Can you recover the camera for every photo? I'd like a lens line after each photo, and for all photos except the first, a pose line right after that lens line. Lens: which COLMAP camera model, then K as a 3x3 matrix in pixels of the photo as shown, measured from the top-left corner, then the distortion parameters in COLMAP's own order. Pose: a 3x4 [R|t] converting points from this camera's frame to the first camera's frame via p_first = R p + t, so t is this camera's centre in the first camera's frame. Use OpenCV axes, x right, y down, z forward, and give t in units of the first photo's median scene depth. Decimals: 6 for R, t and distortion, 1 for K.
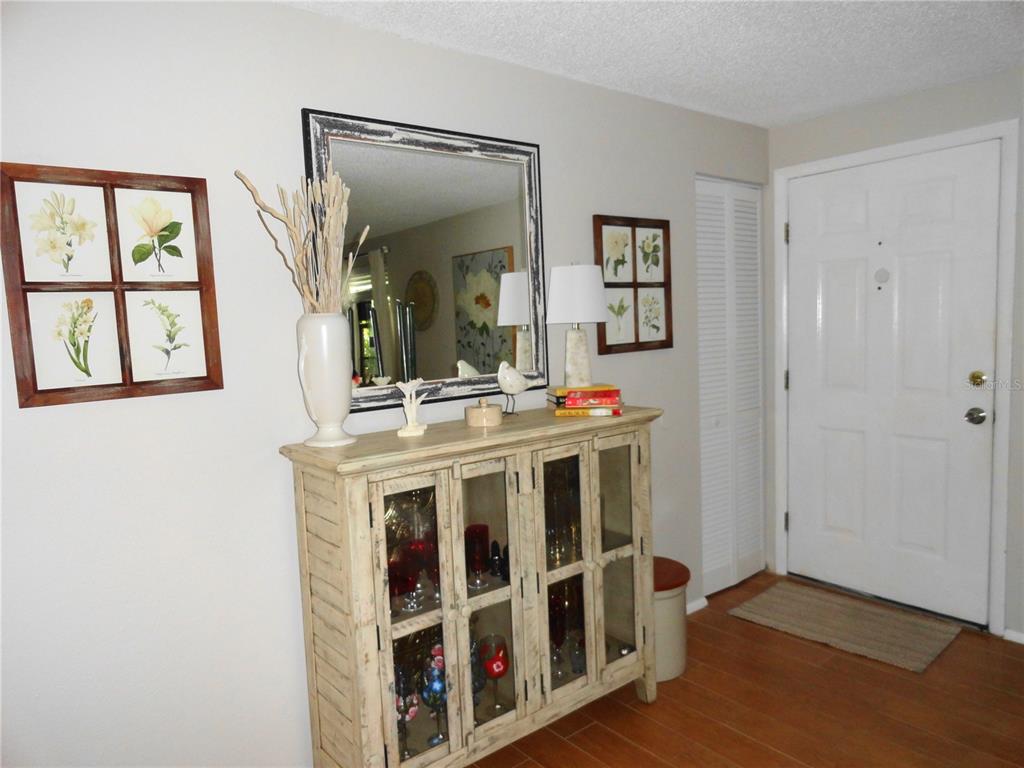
lens RADIAL K [[704.3, 0, 512.0], [0, 704.3, 386.7], [0, 0, 1]] dist [-0.003866, 0.008586]
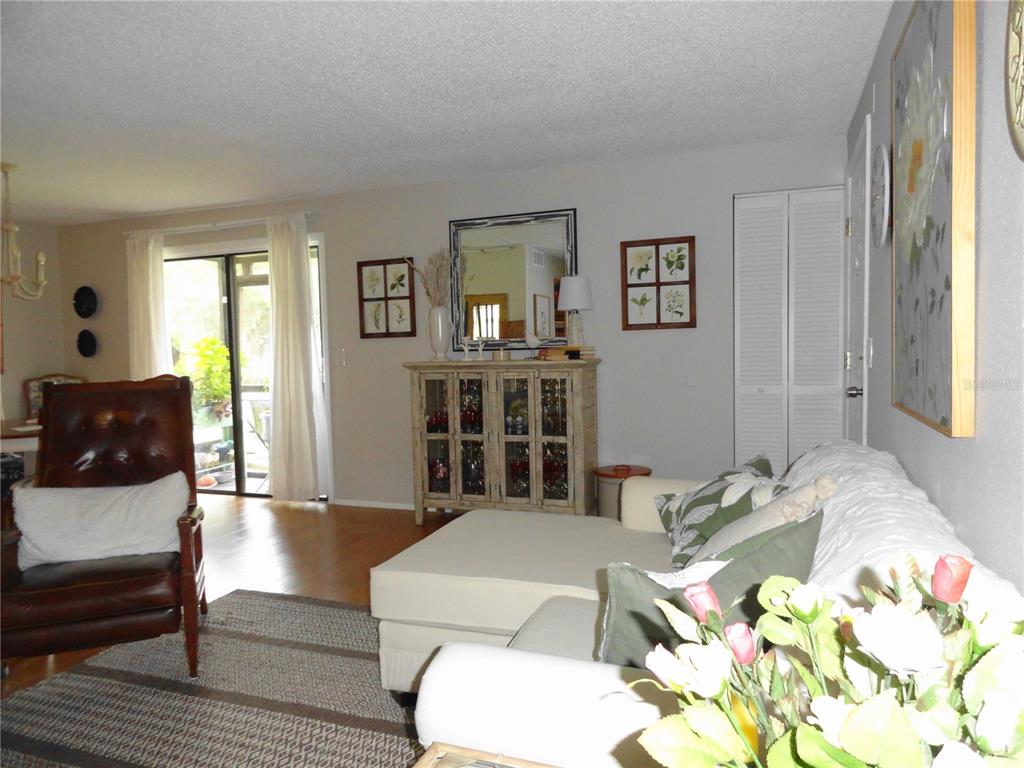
lens RADIAL K [[704.3, 0, 511.9], [0, 704.3, 382.9], [0, 0, 1]] dist [-0.003866, 0.008586]
pose [[0.505895, 0.075170, -0.859313, 1.526809], [-0.077717, 0.996116, 0.041384, 0.028361], [0.859087, 0.045847, 0.509772, -0.006684]]
